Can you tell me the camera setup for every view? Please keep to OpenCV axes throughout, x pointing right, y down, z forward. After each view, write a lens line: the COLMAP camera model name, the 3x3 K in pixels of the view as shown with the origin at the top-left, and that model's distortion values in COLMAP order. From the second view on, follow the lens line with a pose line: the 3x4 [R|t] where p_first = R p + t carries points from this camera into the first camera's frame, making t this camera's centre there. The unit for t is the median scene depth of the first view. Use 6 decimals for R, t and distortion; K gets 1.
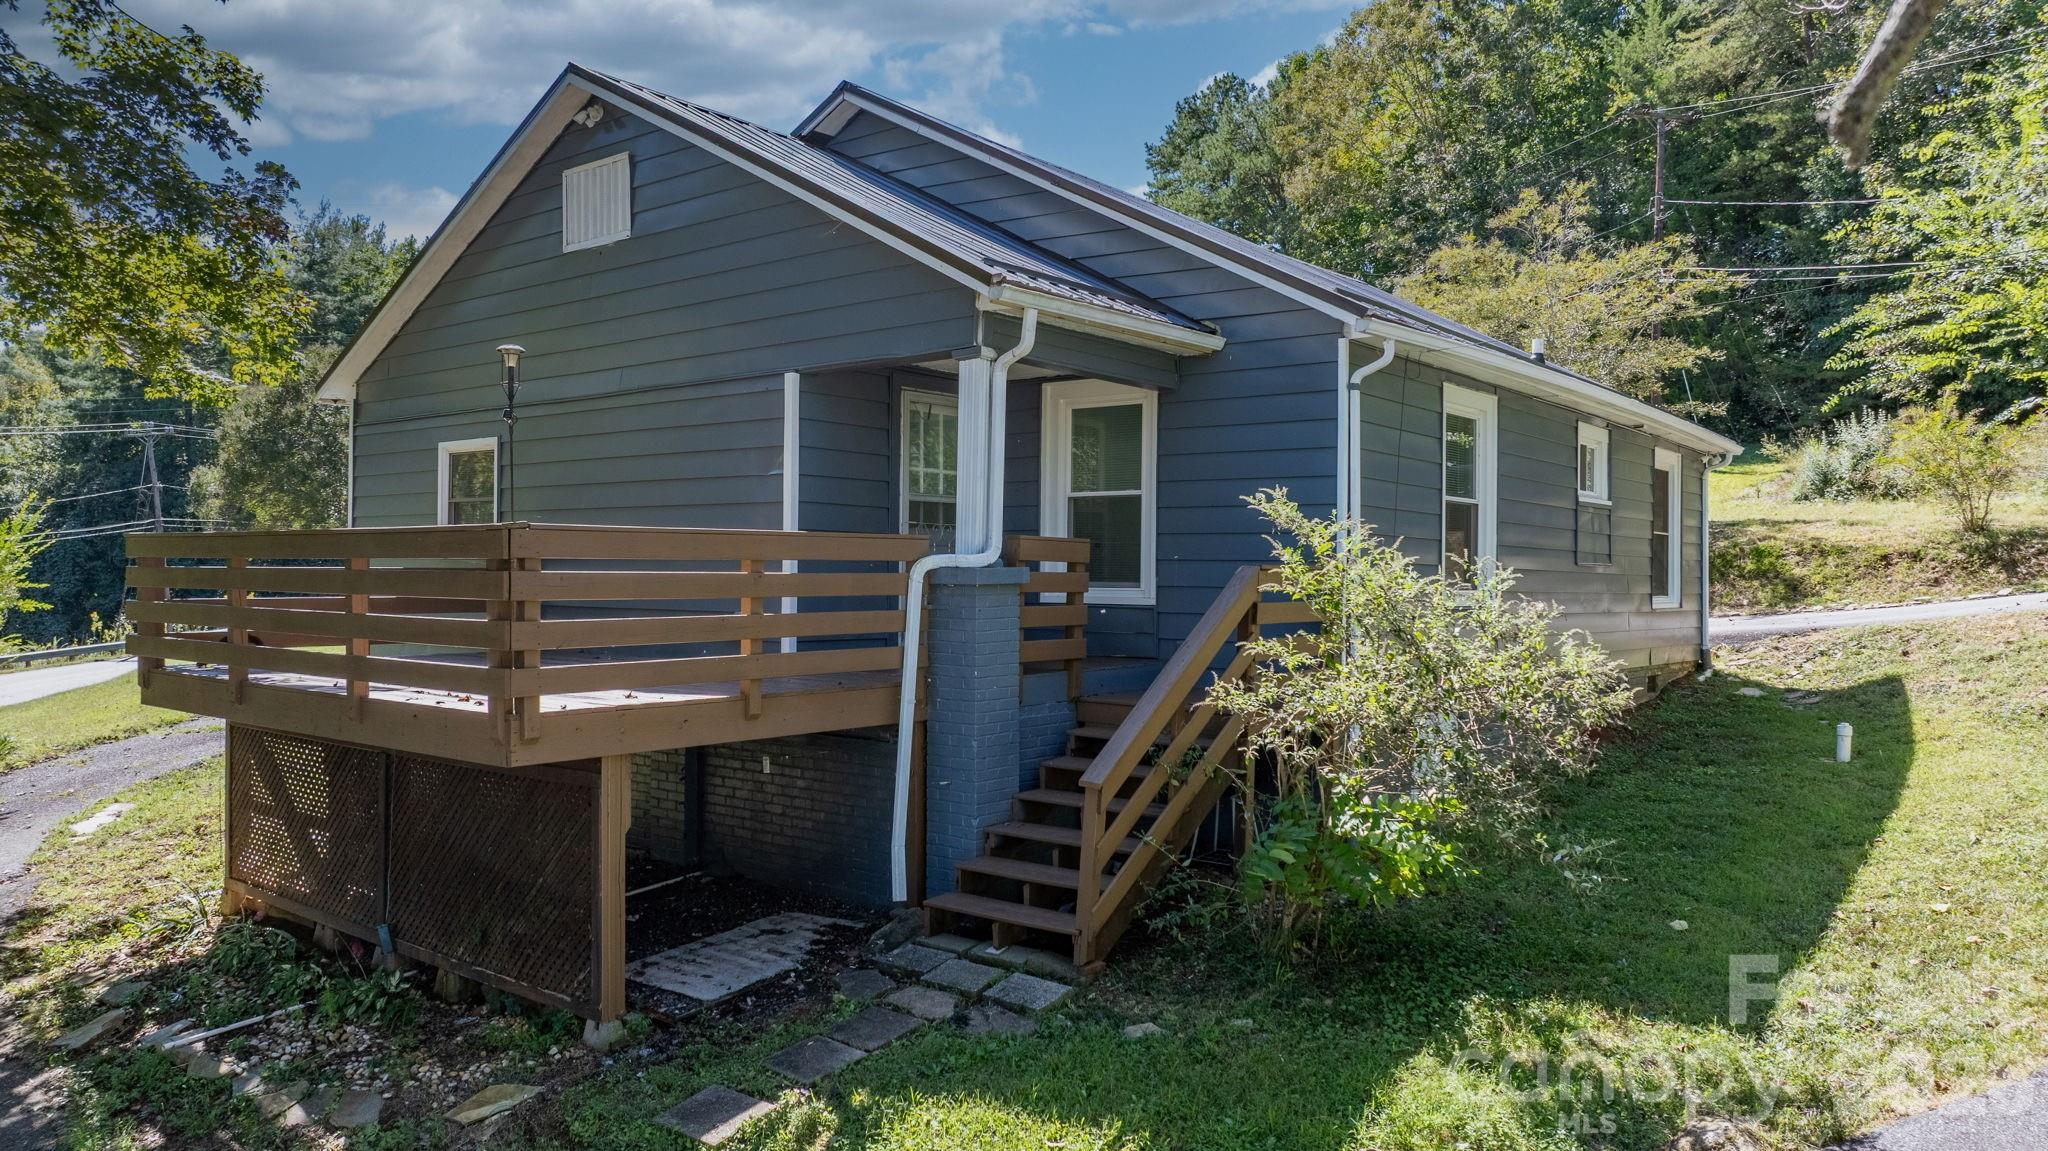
lens RADIAL K [[1437.1, 0, 1024.9], [0, 1437.1, 575.1], [0, 0, 1]] dist [-0.037009, 0.036806]
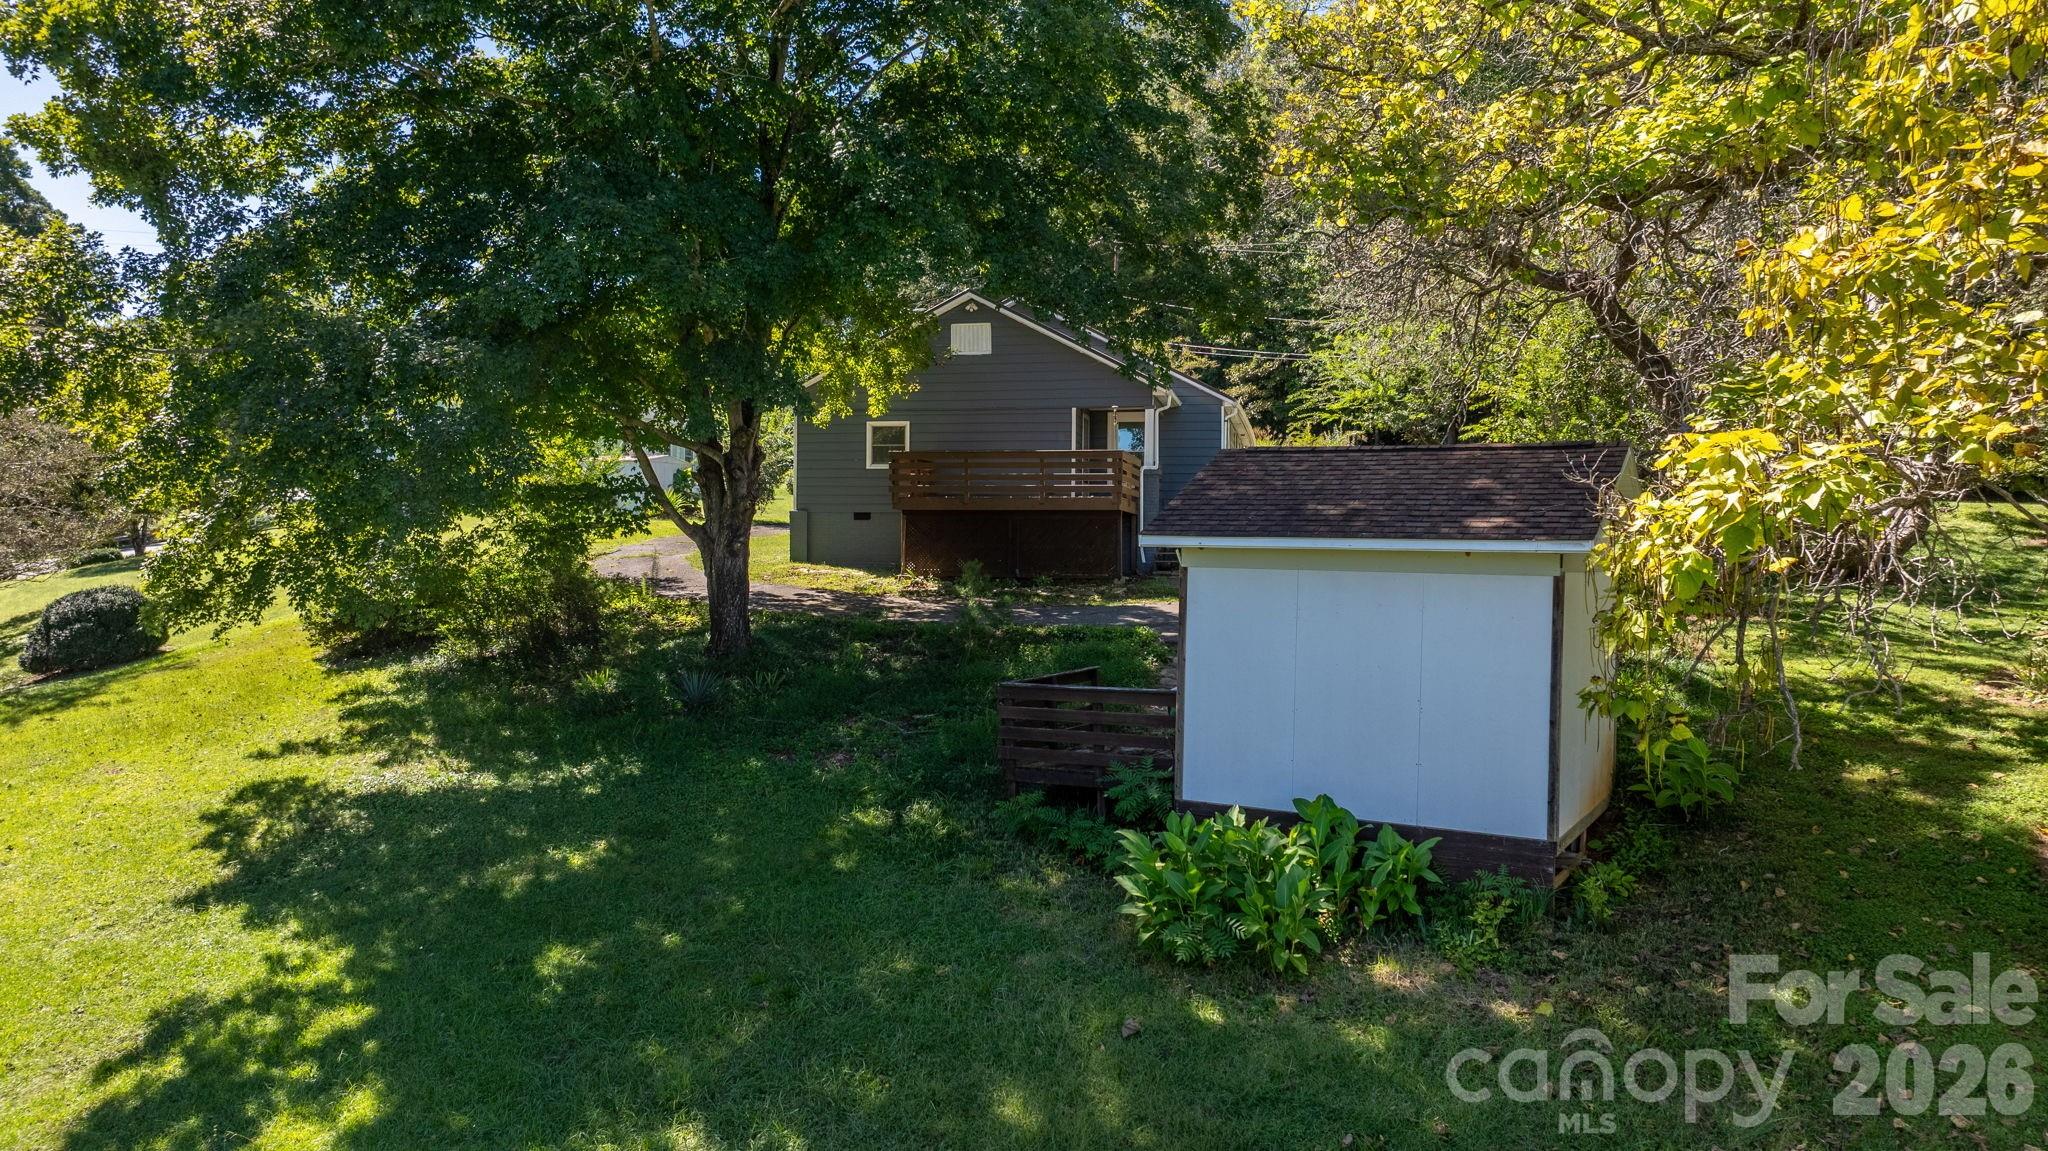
lens RADIAL K [[1437.1, 0, 1028.5], [0, 1437.1, 584.4], [0, 0, 1]] dist [-0.037009, 0.036806]
pose [[0.882483, -0.008130, 0.470275, -1.683488], [0.000771, 0.999874, 0.015839, 0.188442], [-0.470344, -0.013615, 0.882378, -1.668080]]
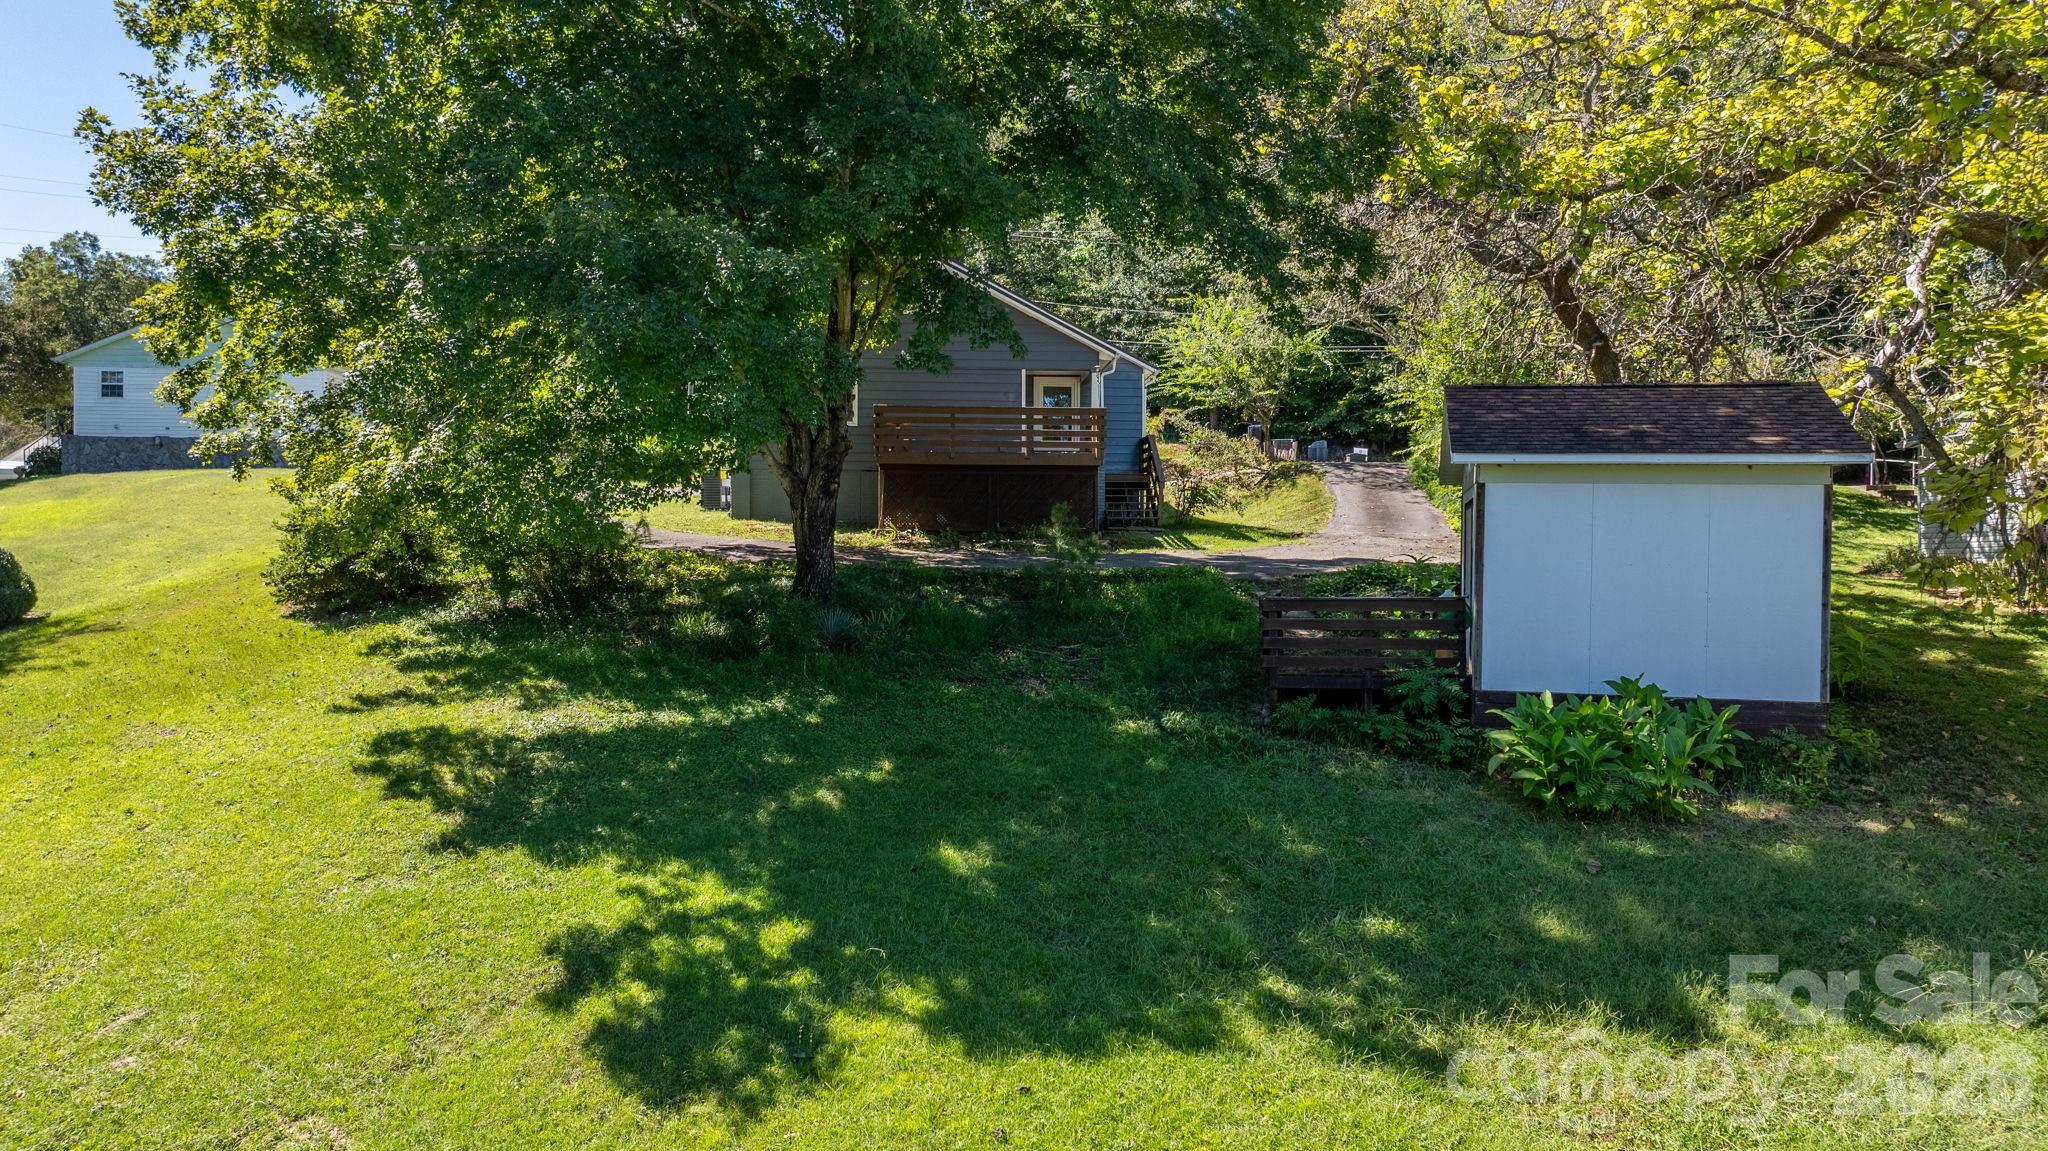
lens RADIAL K [[1437.1, 0, 1015.6], [0, 1437.1, 569.0], [0, 0, 1]] dist [-0.037009, 0.036806]
pose [[0.728046, -0.009962, 0.685456, -2.336875], [0.005518, 0.999947, 0.008671, 0.272643], [-0.685506, -0.002531, 0.728063, -1.296760]]
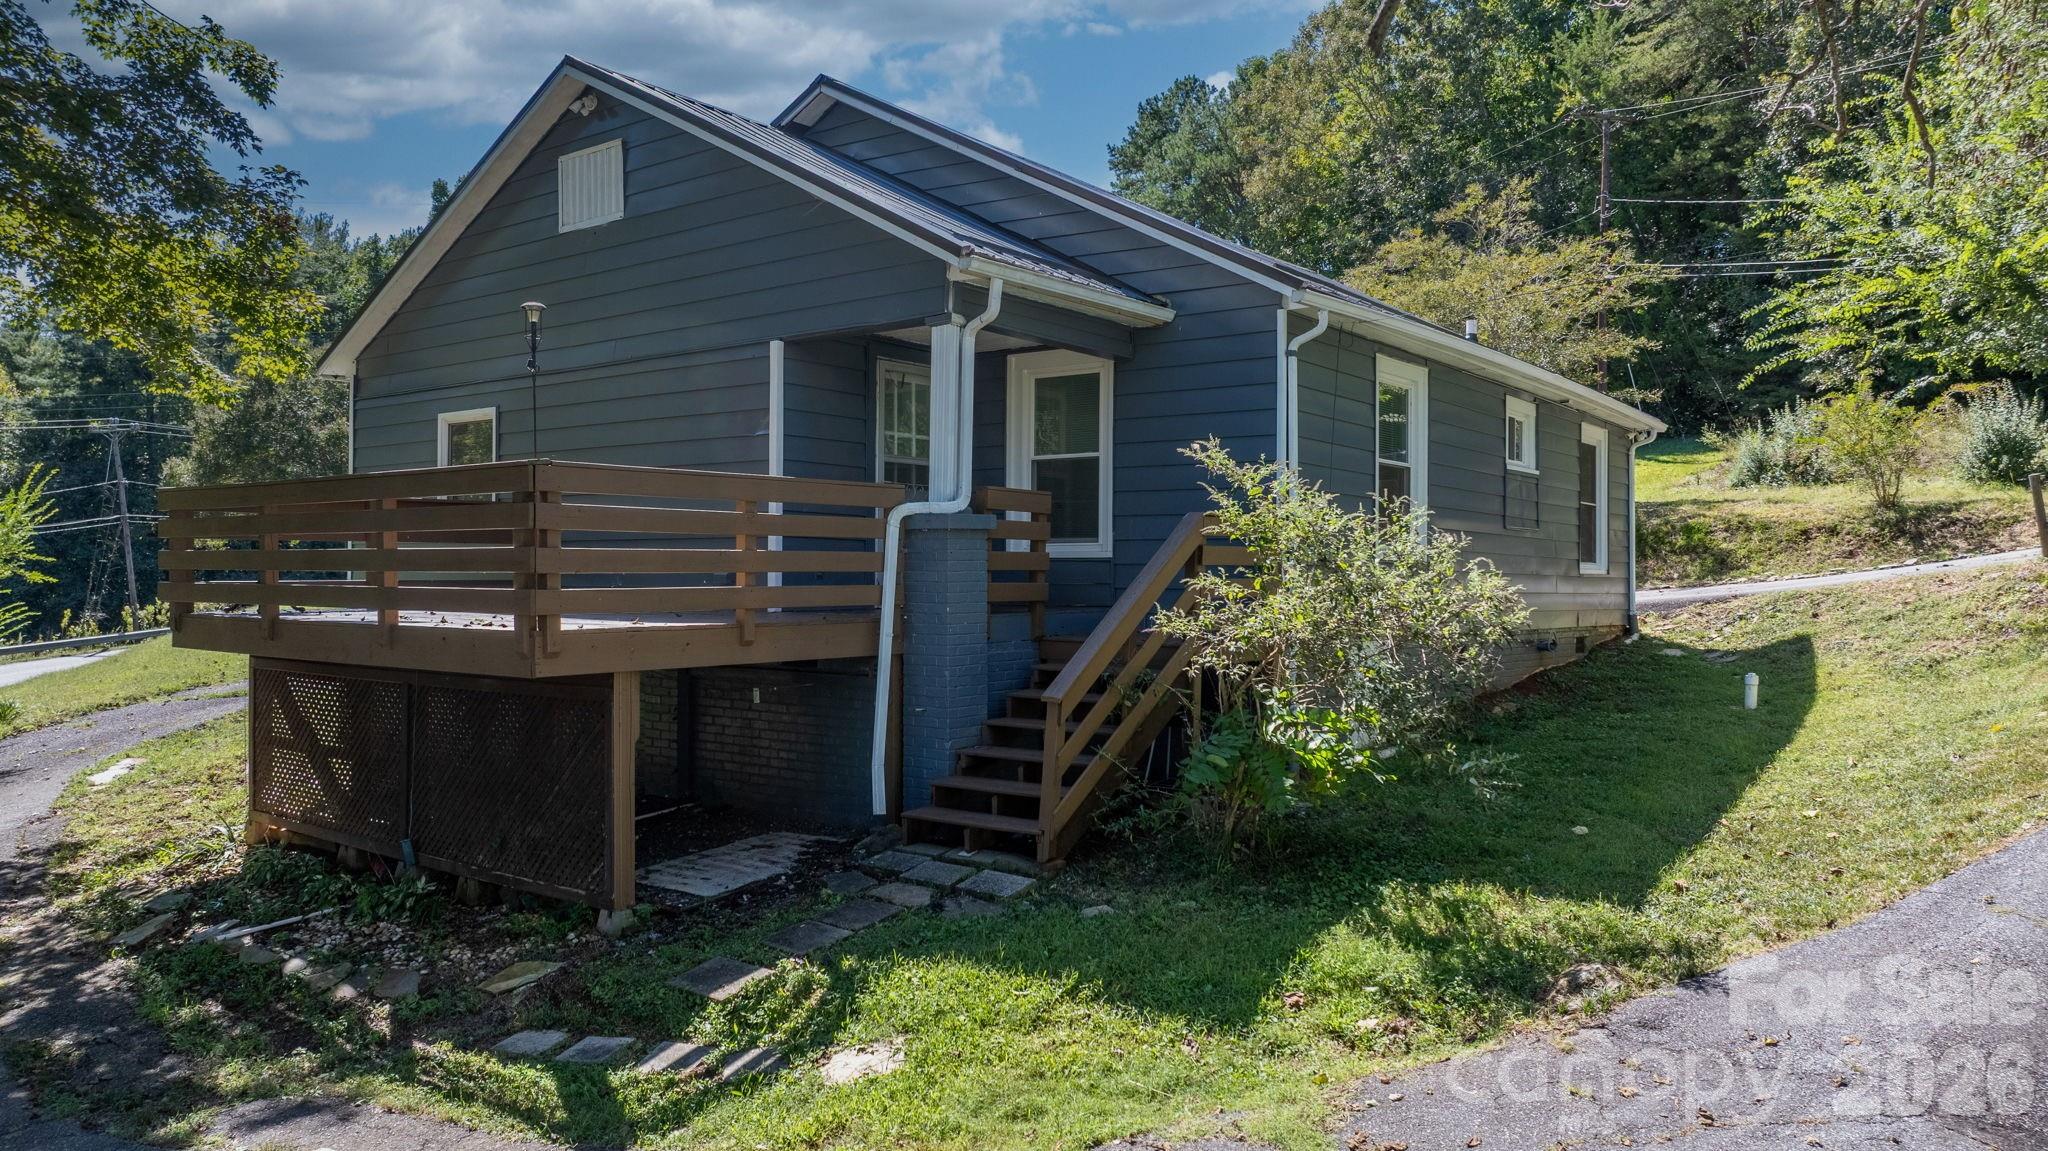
lens RADIAL K [[1437.1, 0, 1028.6], [0, 1437.1, 576.6], [0, 0, 1]] dist [-0.037009, 0.036806]
pose [[0.999655, -0.003762, 0.025978, -0.000639], [0.003771, 0.999993, -0.000324, 0.037980], [-0.025977, 0.000421, 0.999662, -0.089127]]
